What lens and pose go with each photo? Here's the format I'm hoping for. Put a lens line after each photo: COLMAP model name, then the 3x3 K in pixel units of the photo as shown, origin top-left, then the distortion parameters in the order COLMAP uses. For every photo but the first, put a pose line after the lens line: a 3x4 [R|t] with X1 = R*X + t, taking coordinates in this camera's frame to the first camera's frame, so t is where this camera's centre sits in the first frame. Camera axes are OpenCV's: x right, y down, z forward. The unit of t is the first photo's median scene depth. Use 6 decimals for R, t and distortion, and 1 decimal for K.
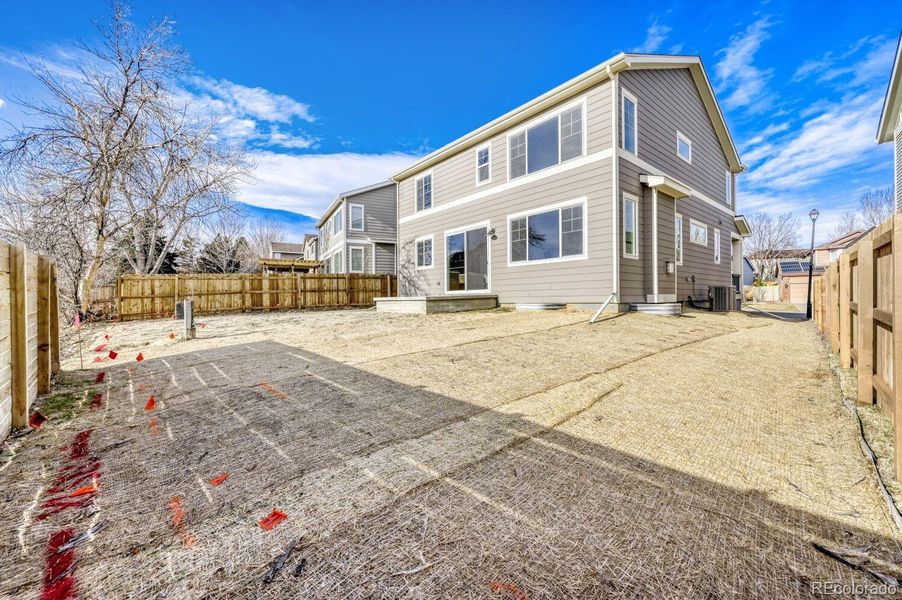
lens RADIAL K [[361.3, 0, 454.0], [0, 361.3, 300.5], [0, 0, 1]] dist [0.000838, 0.000038]
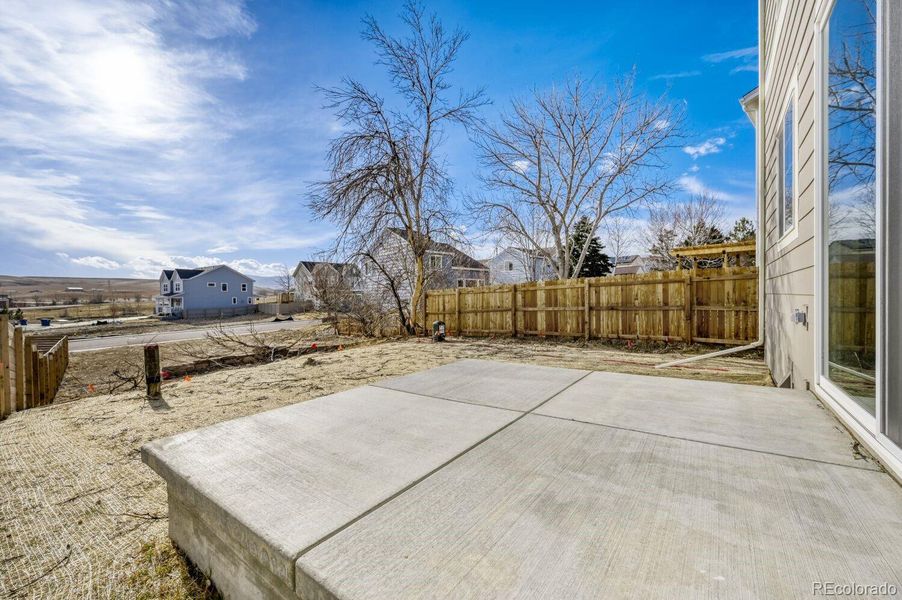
lens RADIAL K [[362.8, 0, 455.4], [0, 362.8, 301.6], [0, 0, 1]] dist [-0.003853, 0.000134]
pose [[0.232178, 0.020699, -0.972453, 0.080854], [0.005168, 0.999733, 0.022514, -0.051806], [0.972660, -0.010253, 0.232009, 0.680933]]
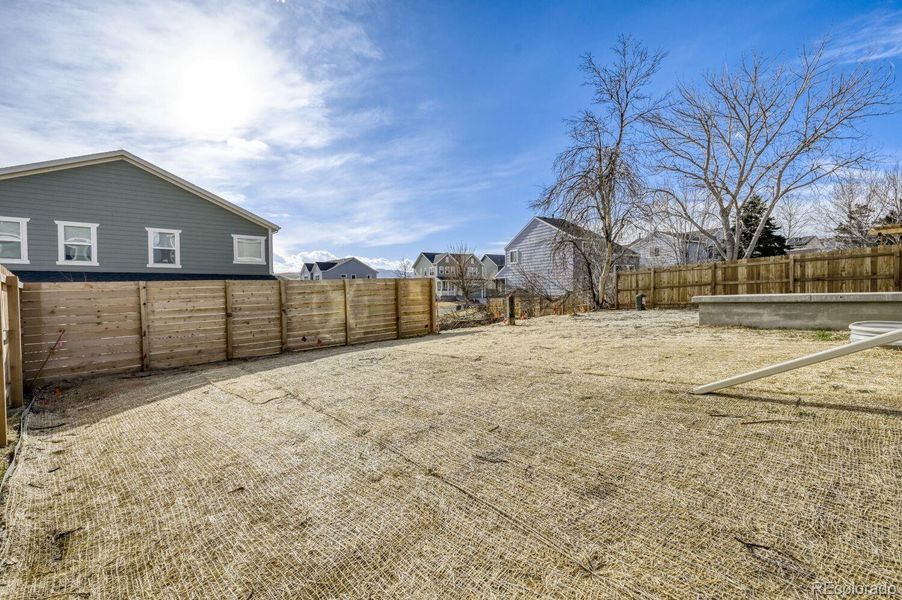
lens RADIAL K [[402.2, 0, 449.1], [0, 402.2, 301.0], [0, 0, 1]] dist [-0.007379, 0.000323]
pose [[-0.024947, 0.033573, -0.999125, 0.352634], [0.005445, 0.999426, 0.033448, -0.015882], [0.999674, -0.004606, -0.025115, 0.380083]]
